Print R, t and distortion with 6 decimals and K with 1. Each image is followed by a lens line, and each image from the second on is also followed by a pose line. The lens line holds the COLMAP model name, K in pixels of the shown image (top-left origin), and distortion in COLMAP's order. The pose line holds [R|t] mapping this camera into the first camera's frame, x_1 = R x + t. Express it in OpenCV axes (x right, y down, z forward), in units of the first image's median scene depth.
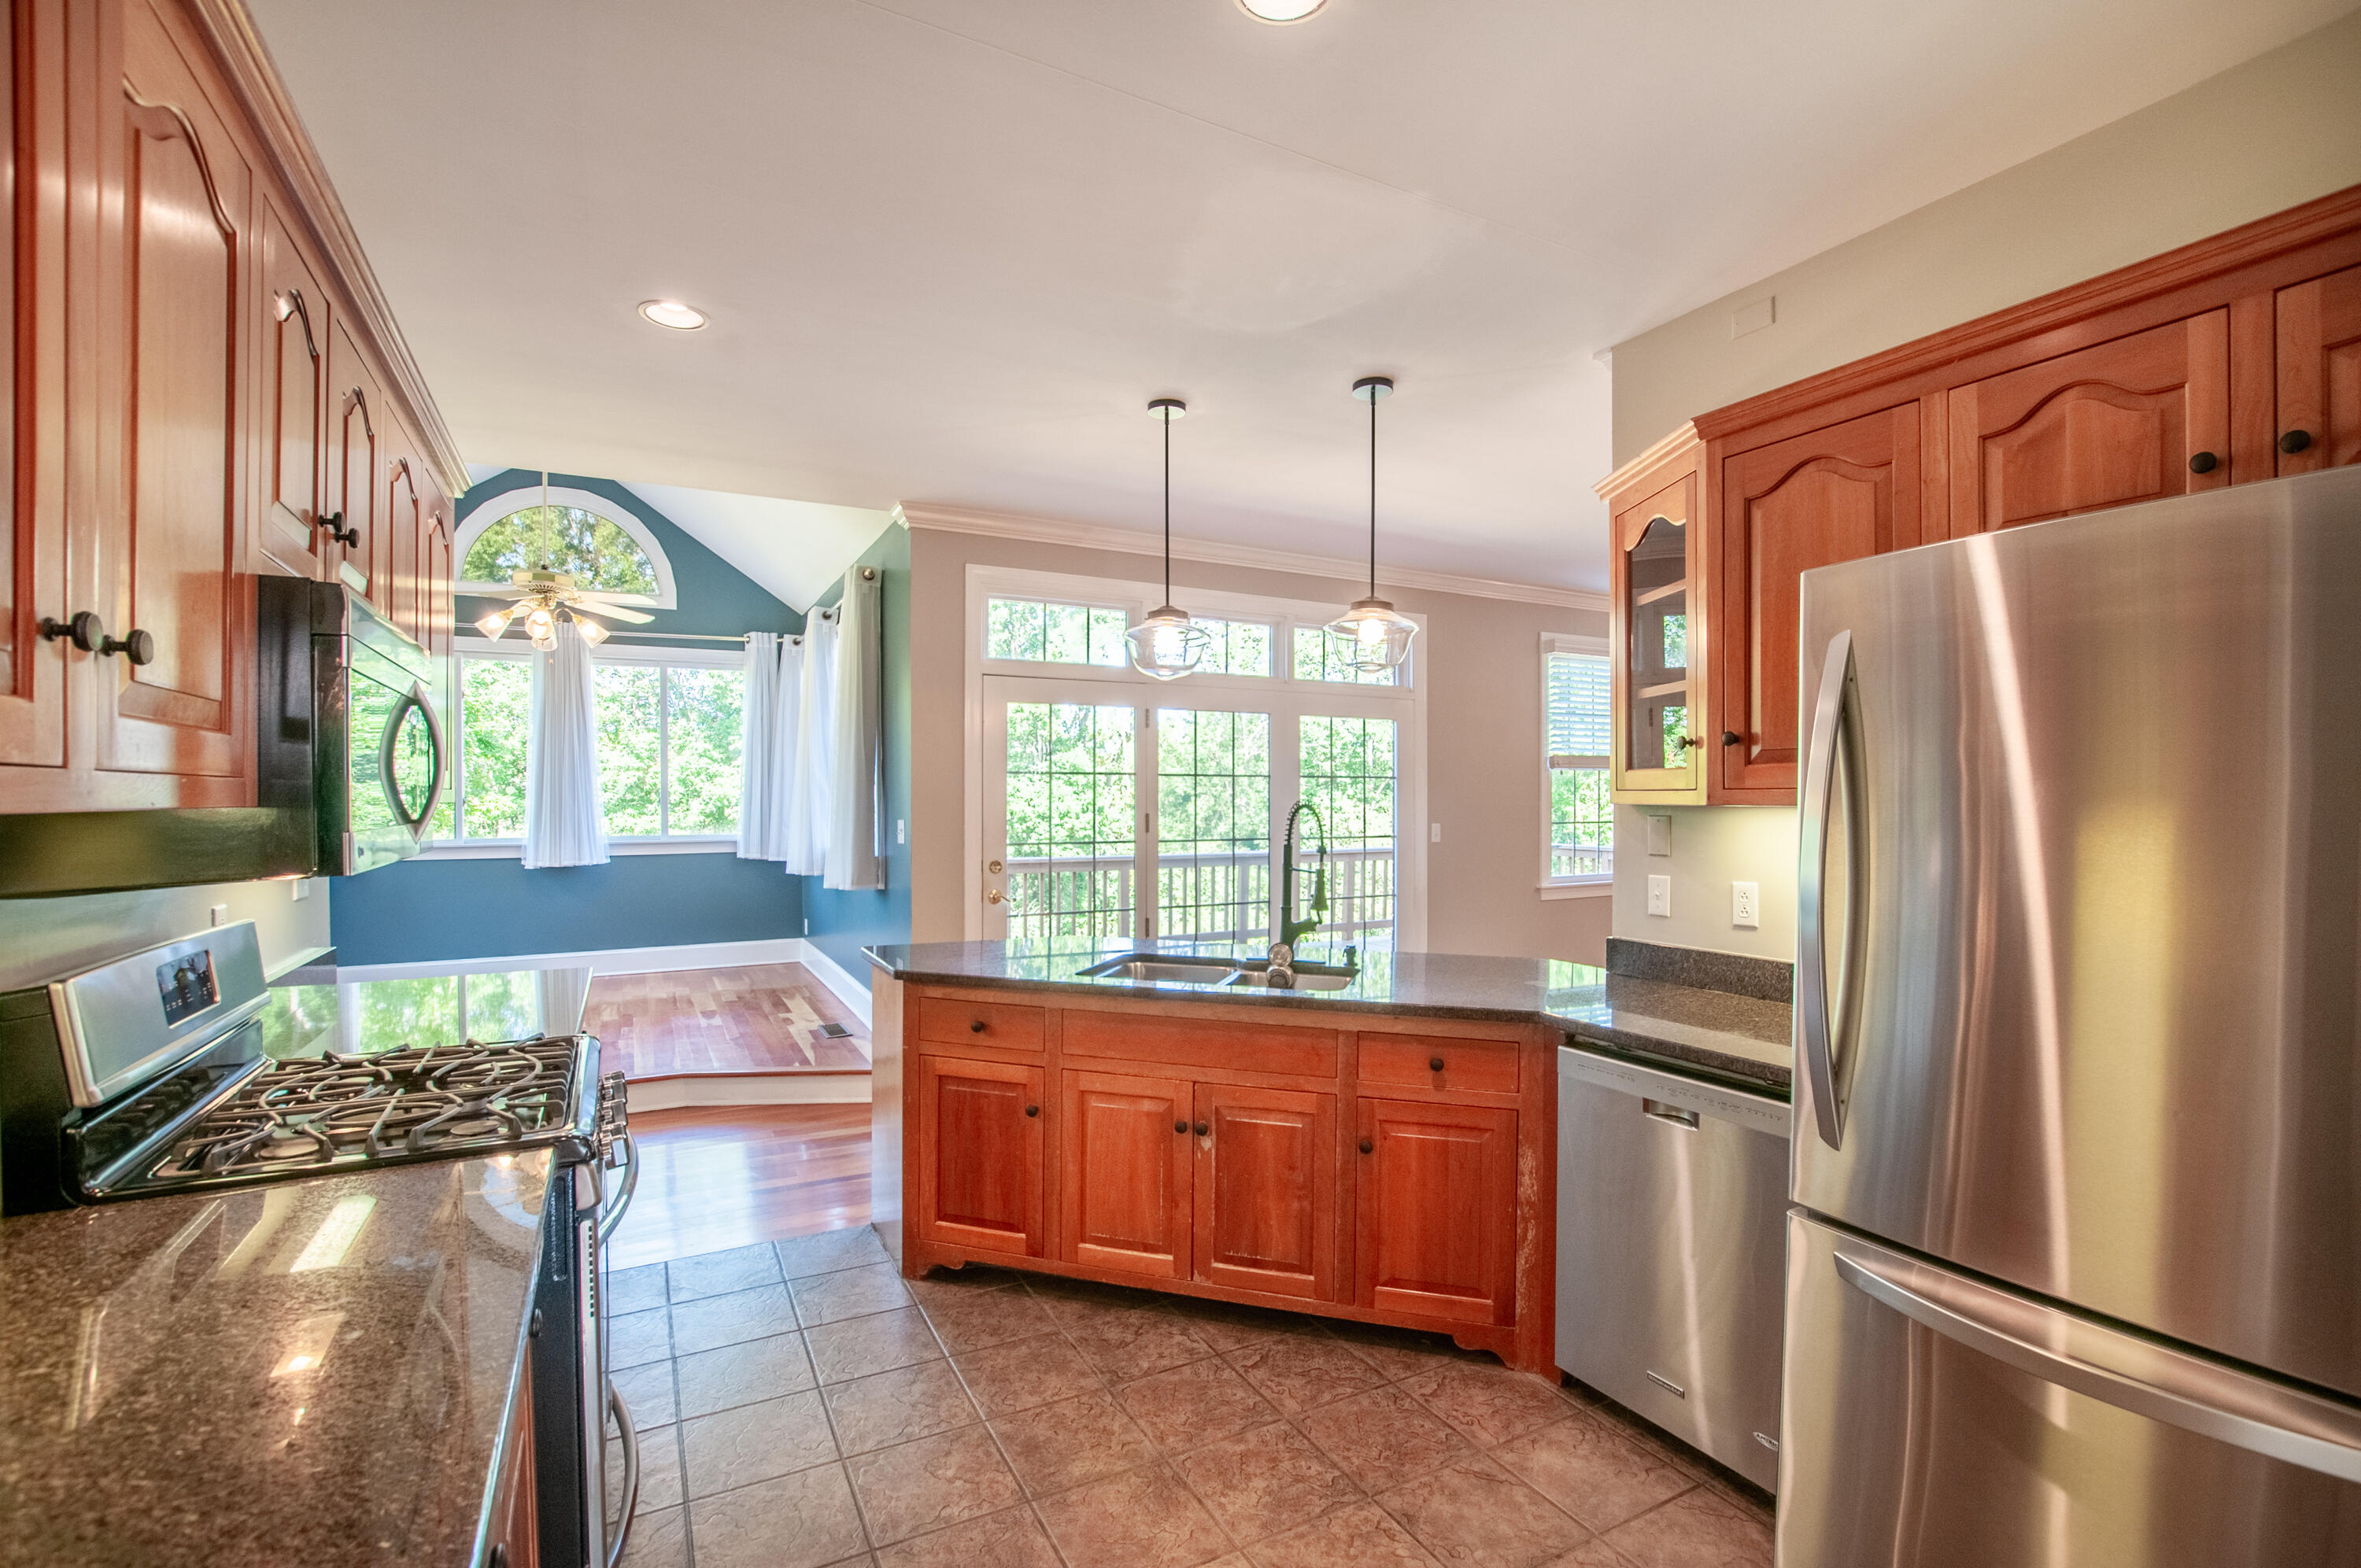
lens RADIAL K [[1050.0, 0, 1223.4], [0, 1050.0, 803.6], [0, 0, 1]] dist [-0.029976, 0.000117]
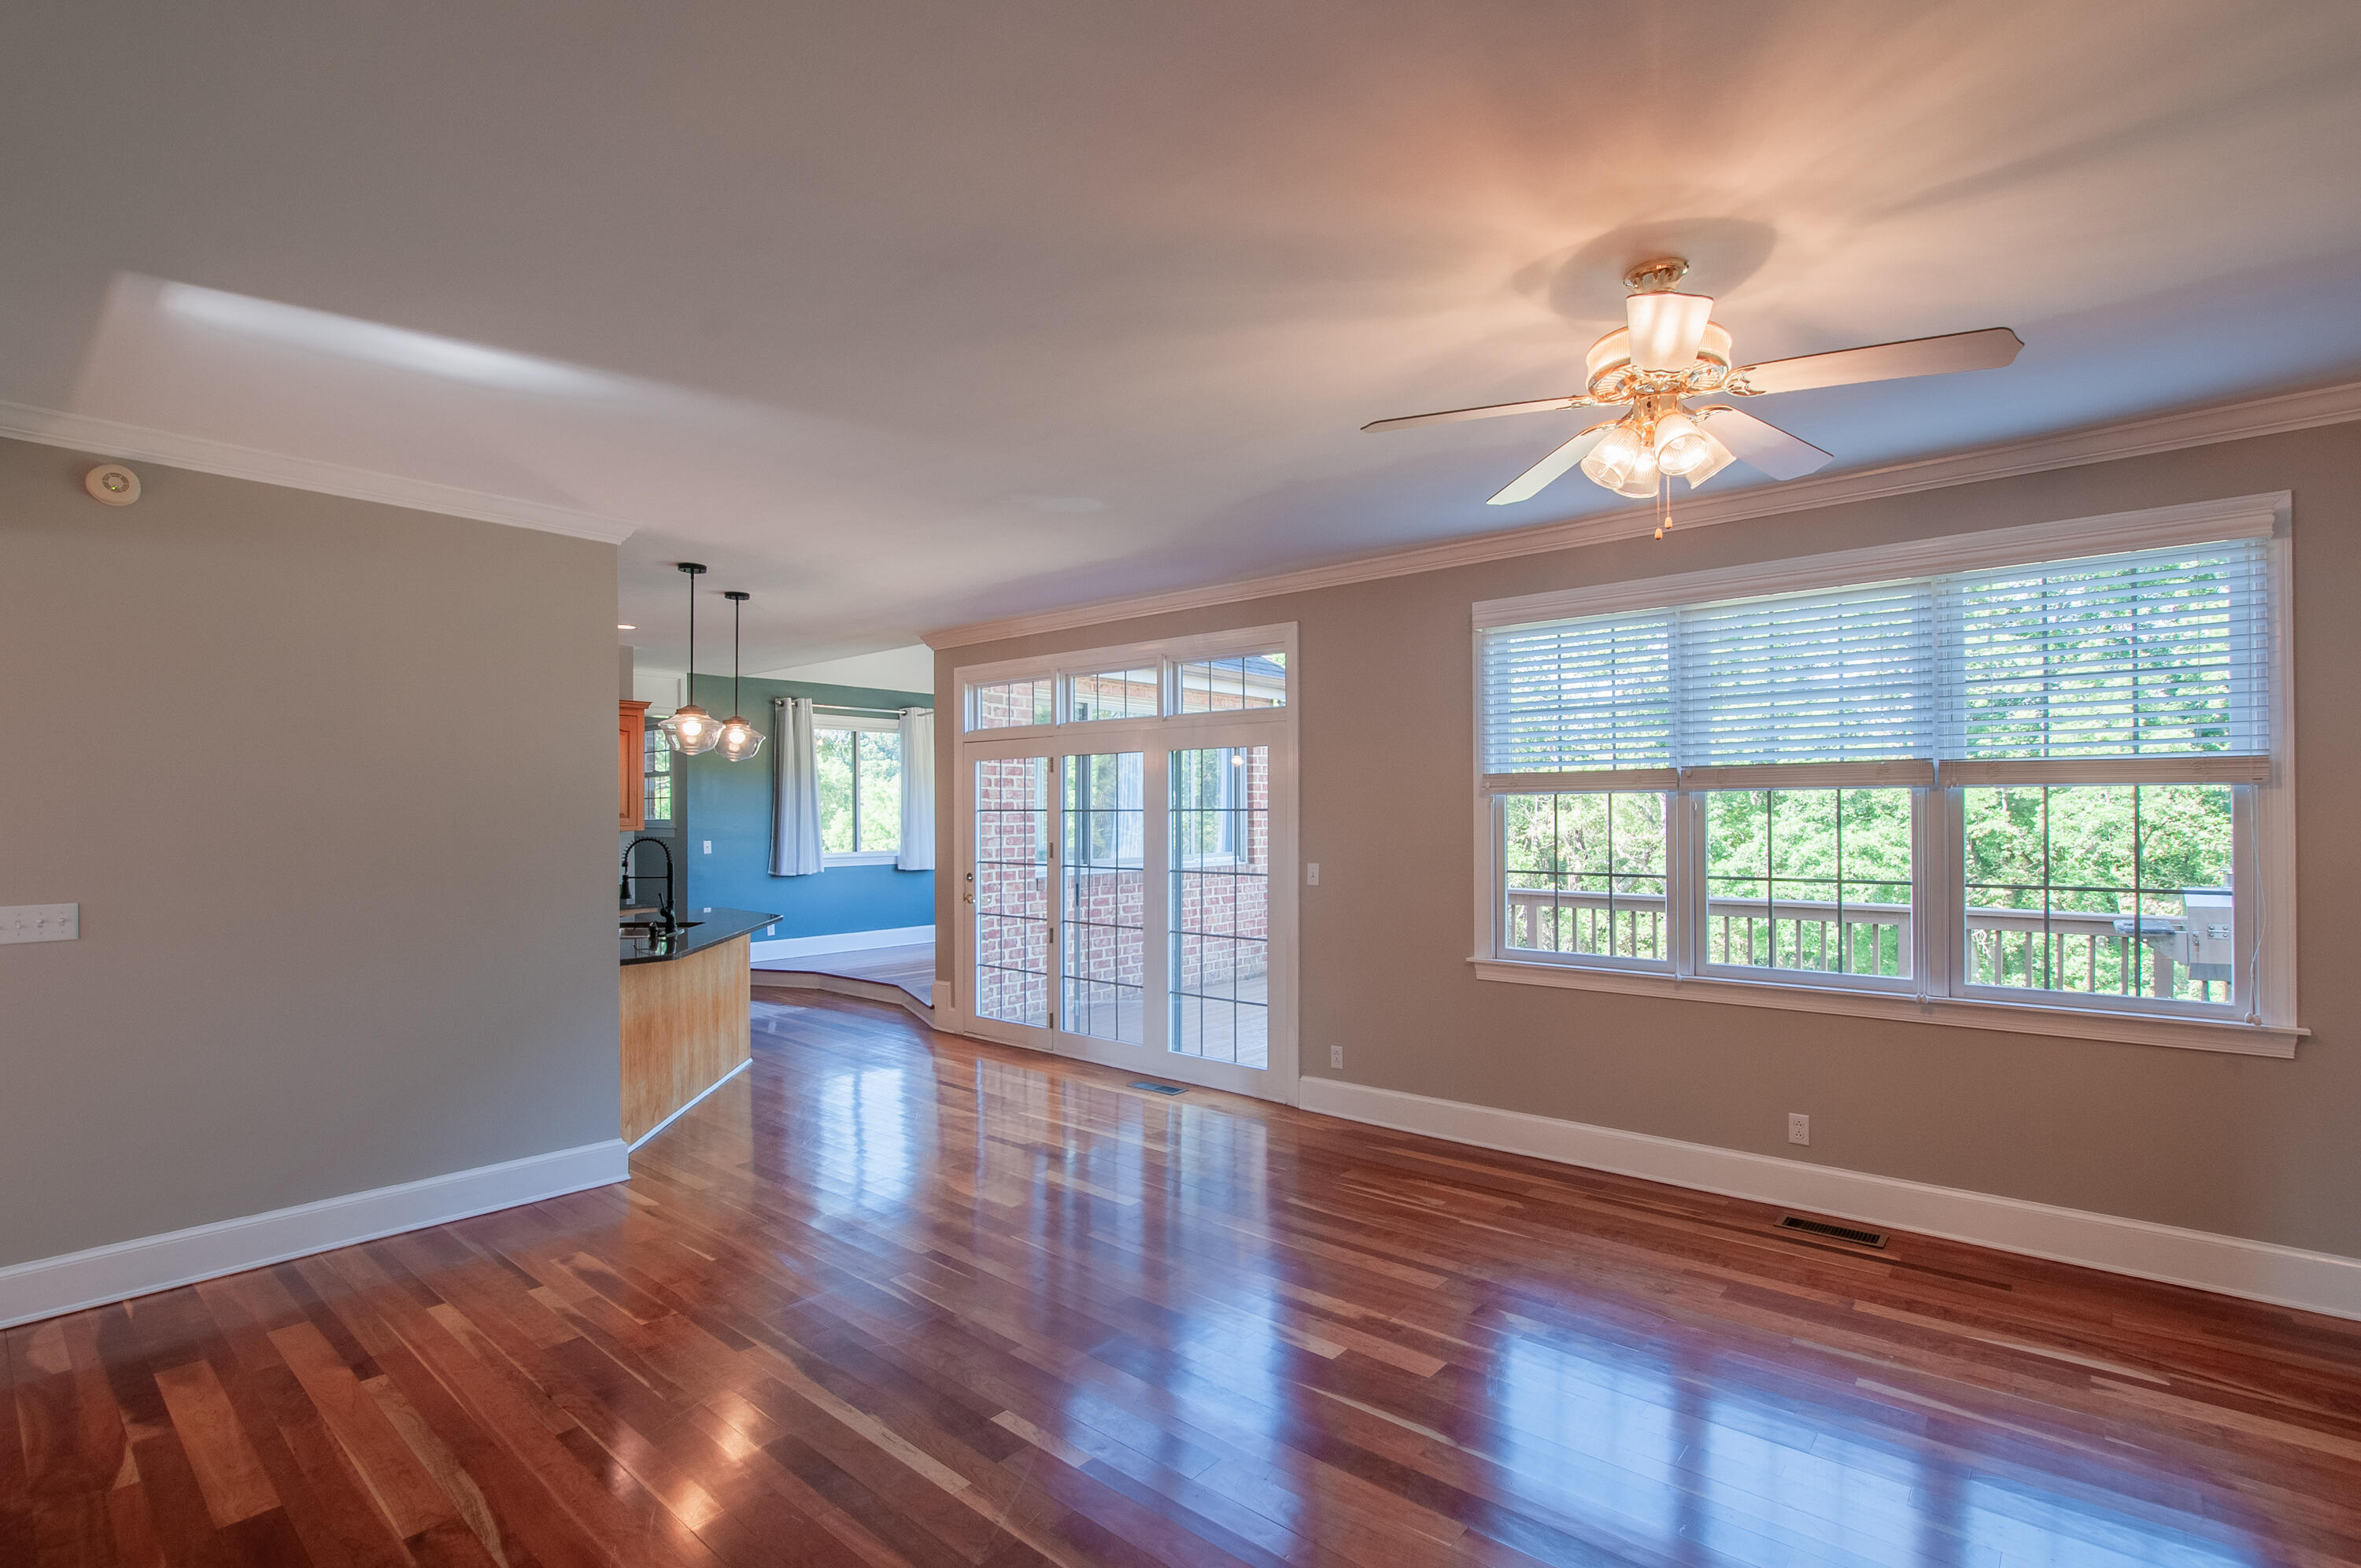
lens RADIAL K [[1077.8, 0, 1188.0], [0, 1077.8, 808.9], [0, 0, 1]] dist [-0.024663, 0.000645]
pose [[0.353240, -0.001933, -0.935531, 2.424934], [-0.002627, 0.999992, -0.003058, -0.054595], [0.935529, 0.003538, 0.353232, 1.458388]]
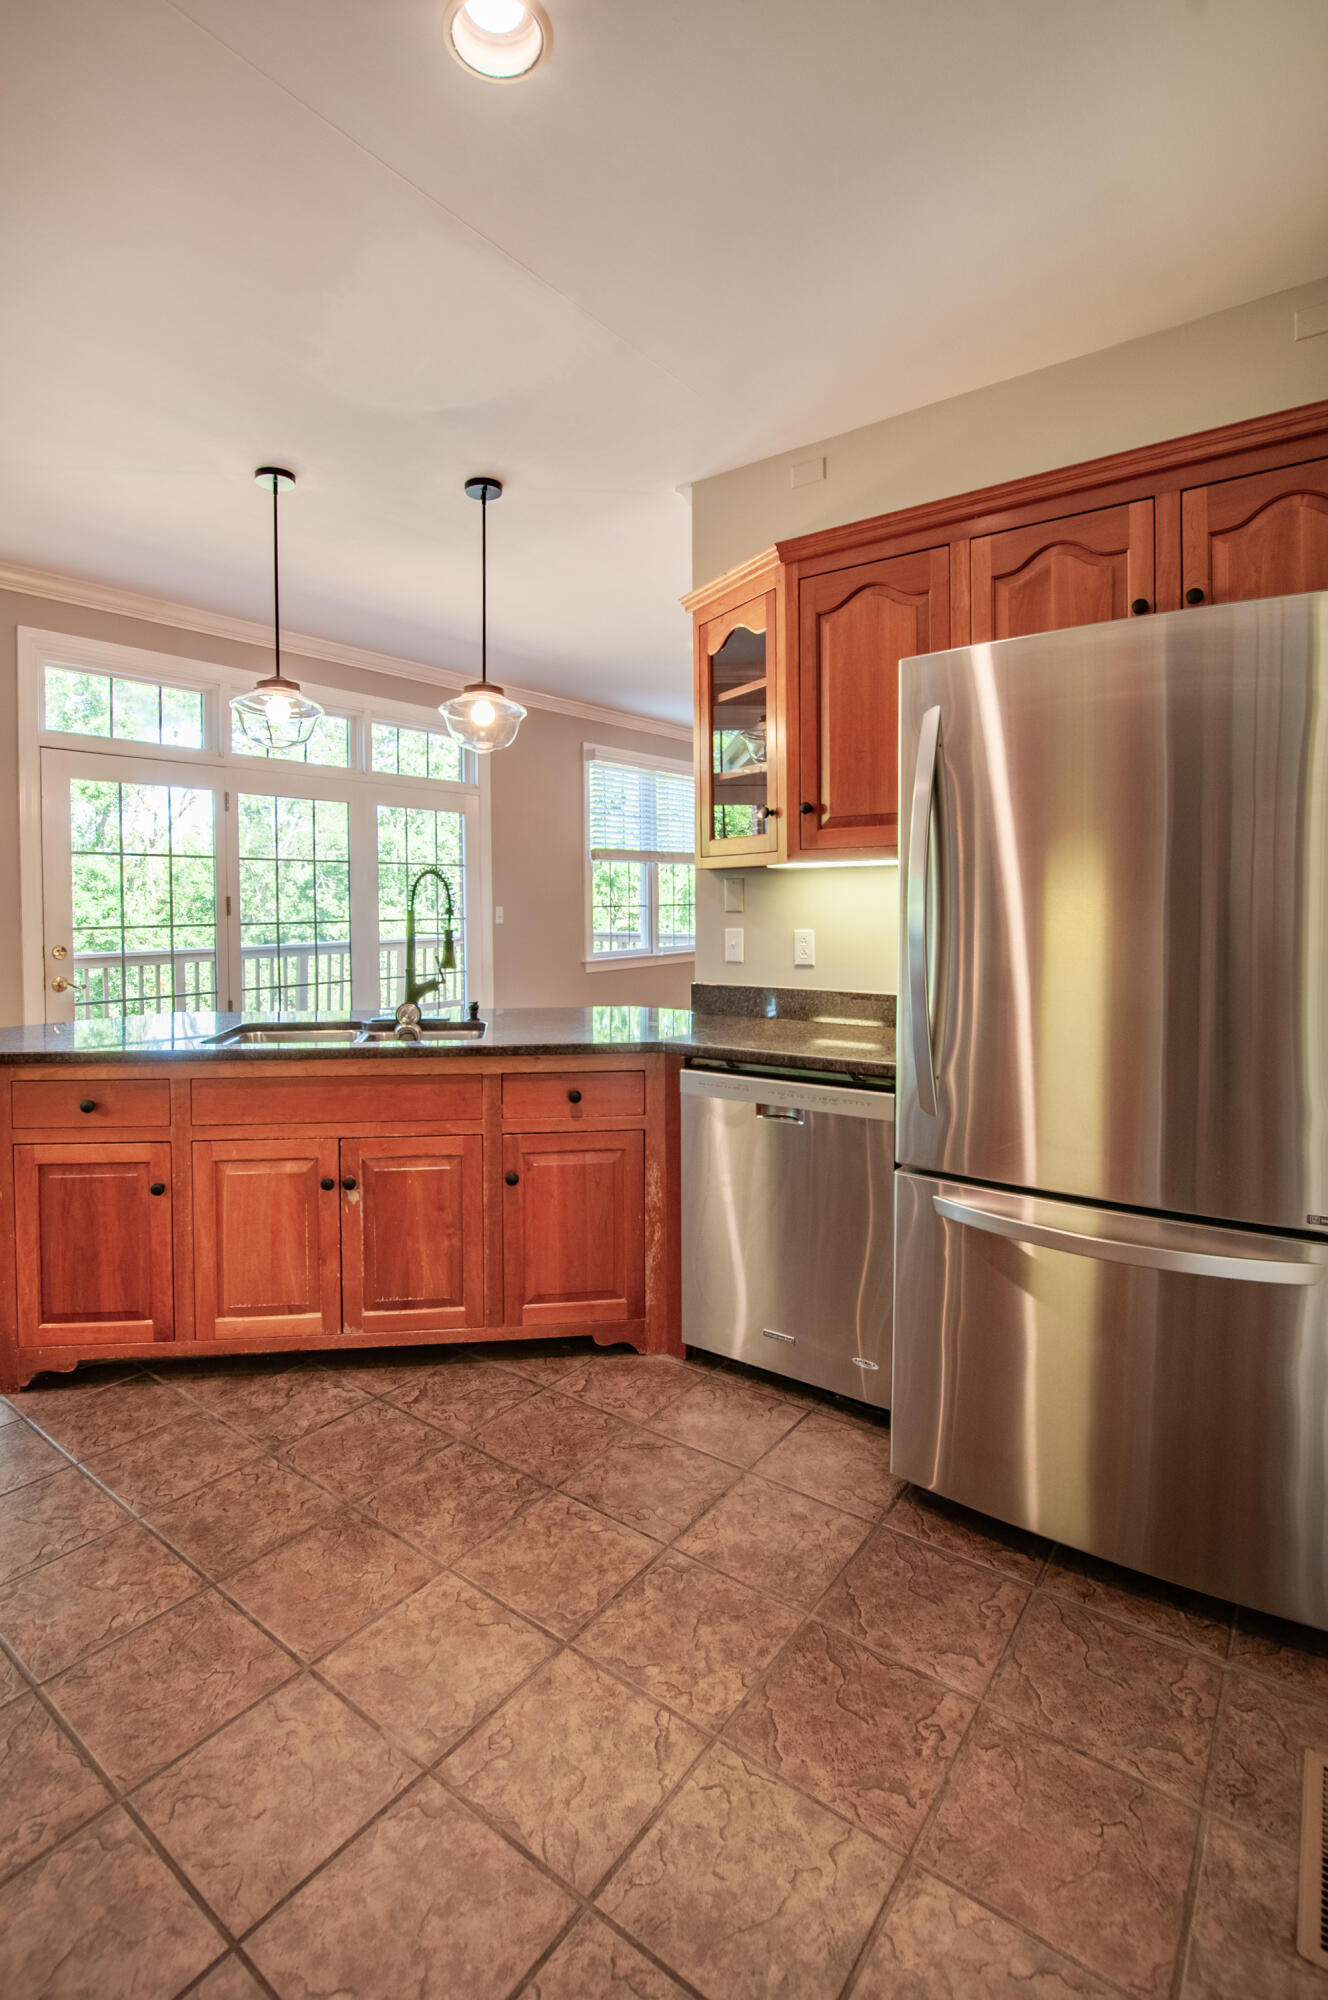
lens RADIAL K [[922.7, 0, 654.8], [0, 922.7, 922.9], [0, 0, 1]] dist [-0.029143, 0.001406]
pose [[0.913923, -0.018745, 0.405454, -0.113653], [0.011994, 0.999744, 0.019184, 0.046851], [-0.405710, -0.012670, 0.913914, 0.071602]]
